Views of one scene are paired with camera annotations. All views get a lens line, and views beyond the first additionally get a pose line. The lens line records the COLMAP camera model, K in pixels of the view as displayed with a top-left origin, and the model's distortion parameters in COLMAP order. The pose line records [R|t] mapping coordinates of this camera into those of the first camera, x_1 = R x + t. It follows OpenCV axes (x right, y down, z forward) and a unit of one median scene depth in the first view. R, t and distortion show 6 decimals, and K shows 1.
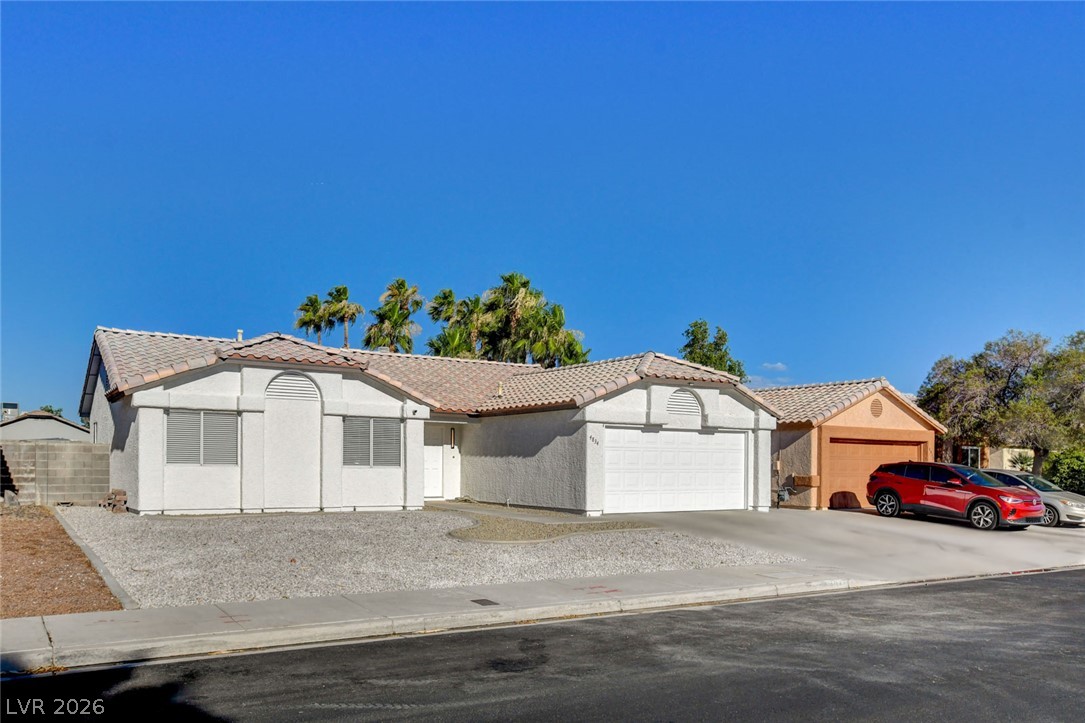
lens RADIAL K [[849.6, 0, 543.1], [0, 849.6, 353.9], [0, 0, 1]] dist [0.000074, -0.008209]
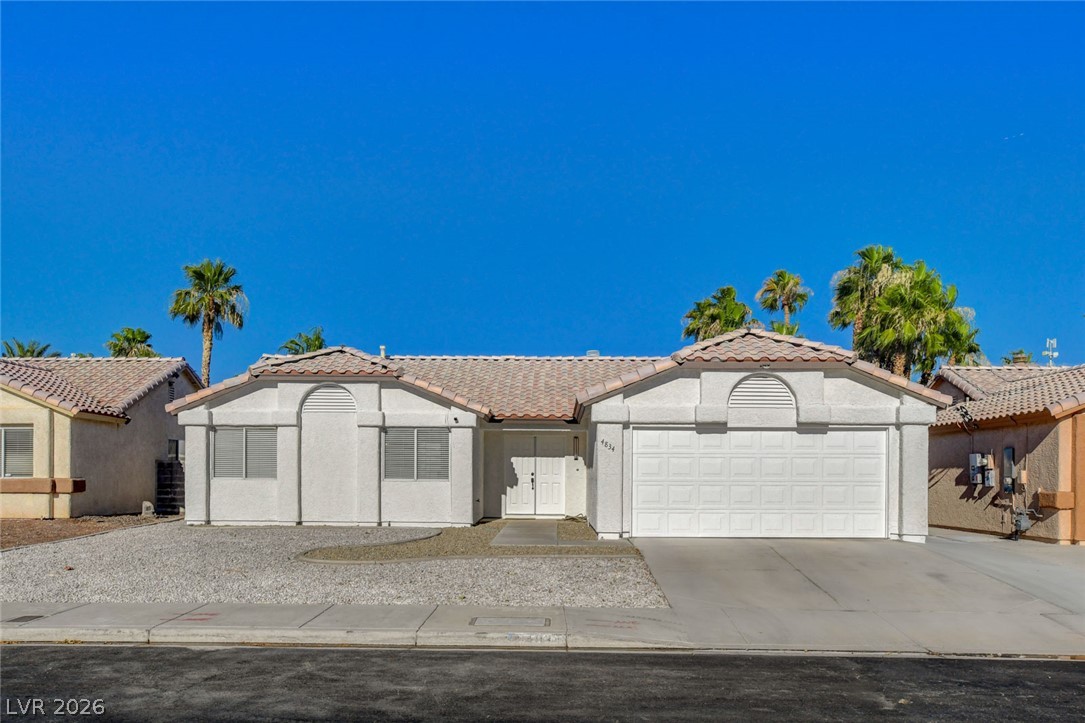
lens RADIAL K [[915.7, 0, 542.5], [0, 915.7, 370.7], [0, 0, 1]] dist [0.009056, 0.010275]
pose [[0.831127, -0.071952, -0.551409, 0.475235], [0.074436, 0.997065, -0.017910, 0.040787], [0.551079, -0.026159, 0.834043, 0.235989]]
